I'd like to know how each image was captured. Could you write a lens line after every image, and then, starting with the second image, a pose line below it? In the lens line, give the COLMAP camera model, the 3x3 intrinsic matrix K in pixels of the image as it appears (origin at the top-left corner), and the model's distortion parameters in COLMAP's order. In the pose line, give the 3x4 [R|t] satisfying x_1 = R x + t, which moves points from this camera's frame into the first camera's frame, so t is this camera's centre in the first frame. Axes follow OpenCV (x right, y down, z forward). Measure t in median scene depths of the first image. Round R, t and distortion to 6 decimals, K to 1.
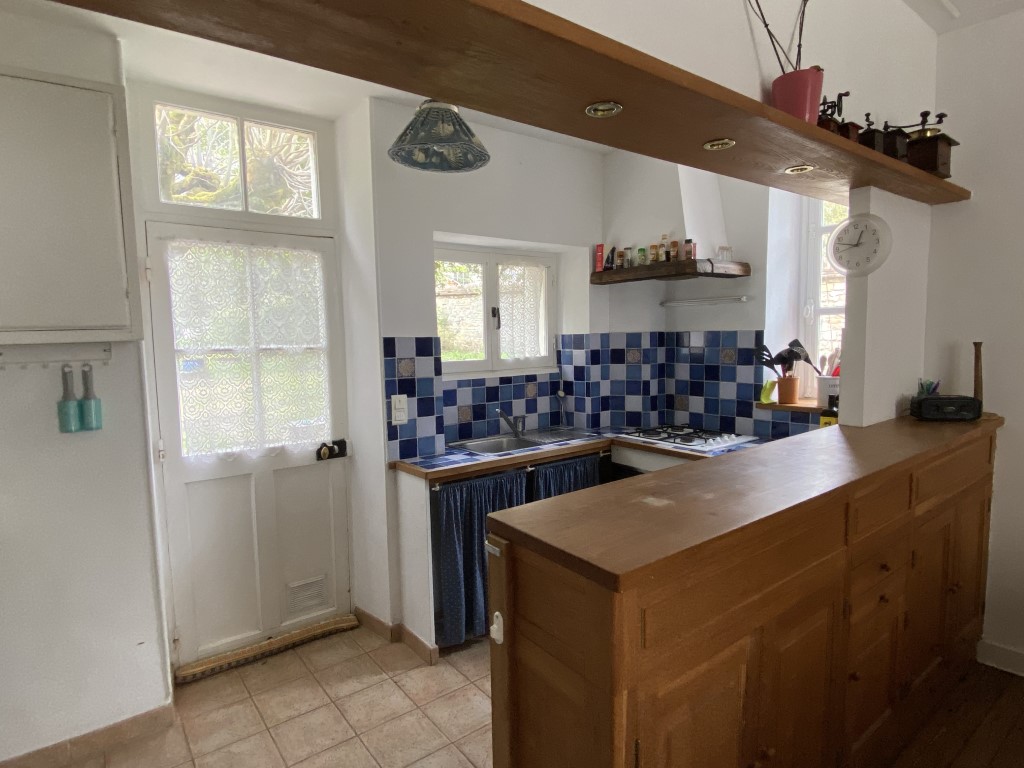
lens RADIAL K [[575.8, 0, 511.7], [0, 575.8, 381.1], [0, 0, 1]] dist [-0.004777, -0.005311]
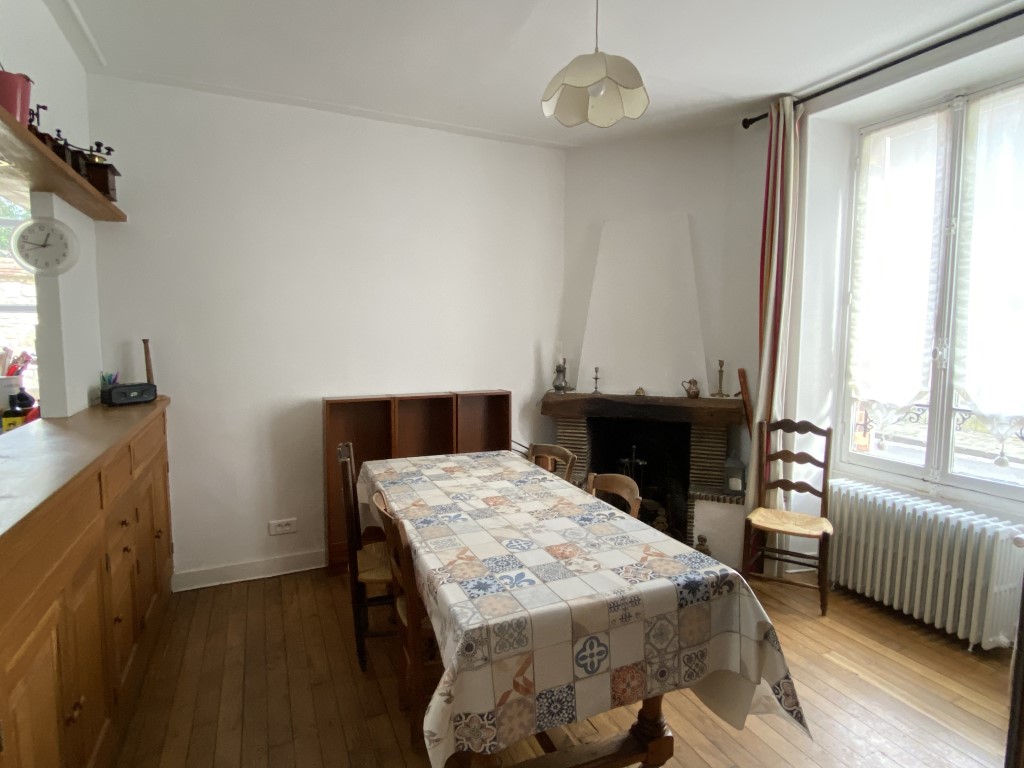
lens RADIAL K [[575.8, 0, 511.9], [0, 575.8, 387.0], [0, 0, 1]] dist [-0.004777, -0.005311]
pose [[0.233940, -0.075135, 0.969344, -0.237739], [0.079217, 0.995168, 0.058018, 0.028444], [-0.969019, 0.063216, 0.238761, -0.069720]]
